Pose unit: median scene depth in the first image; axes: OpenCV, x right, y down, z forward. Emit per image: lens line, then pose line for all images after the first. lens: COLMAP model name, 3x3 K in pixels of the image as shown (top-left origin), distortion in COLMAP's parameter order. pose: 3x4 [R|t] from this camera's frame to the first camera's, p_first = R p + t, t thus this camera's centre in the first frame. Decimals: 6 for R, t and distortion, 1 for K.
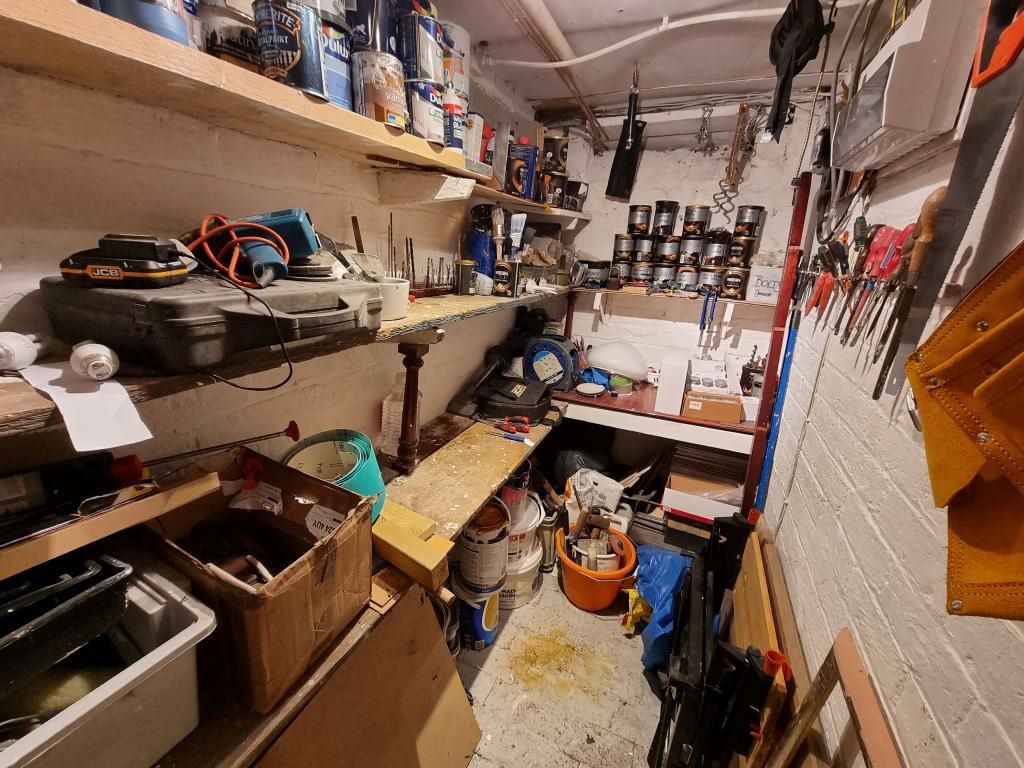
lens RADIAL K [[421.9, 0, 513.0], [0, 421.9, 382.1], [0, 0, 1]] dist [-0.010343, -0.000228]
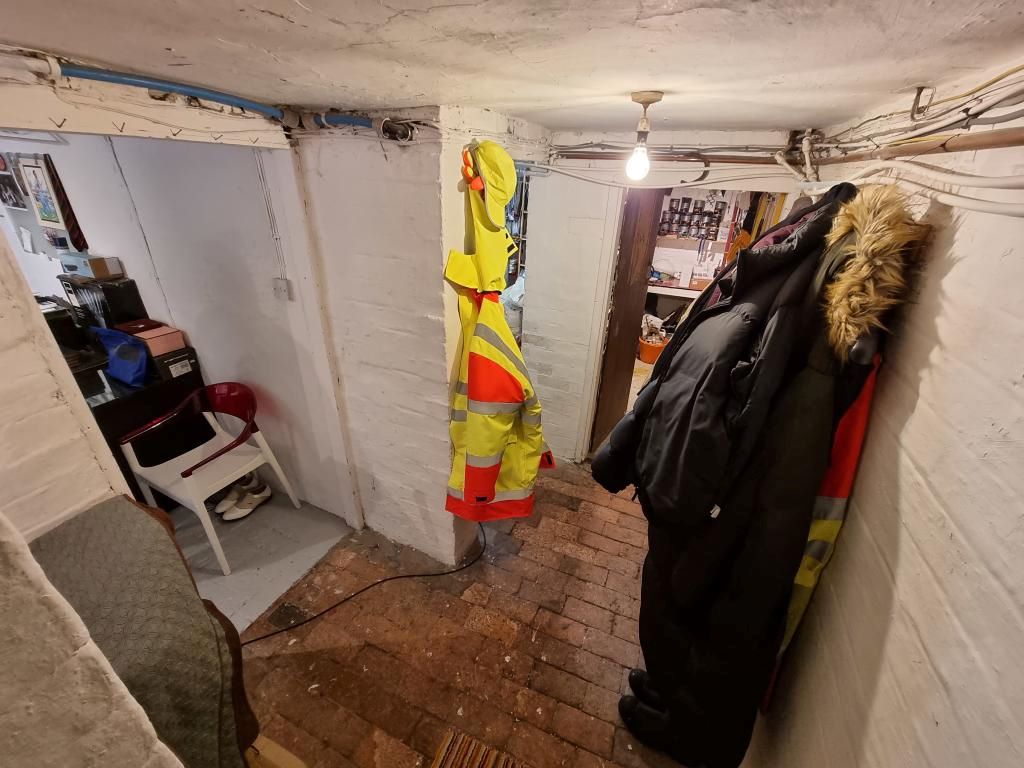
lens RADIAL K [[421.9, 0, 511.1], [0, 421.9, 385.0], [0, 0, 1]] dist [-0.010343, -0.000228]
pose [[0.999446, -0.027845, 0.018218, -0.700665], [0.024217, 0.984154, 0.175655, 0.171846], [-0.022820, -0.175116, 0.984283, -1.502930]]
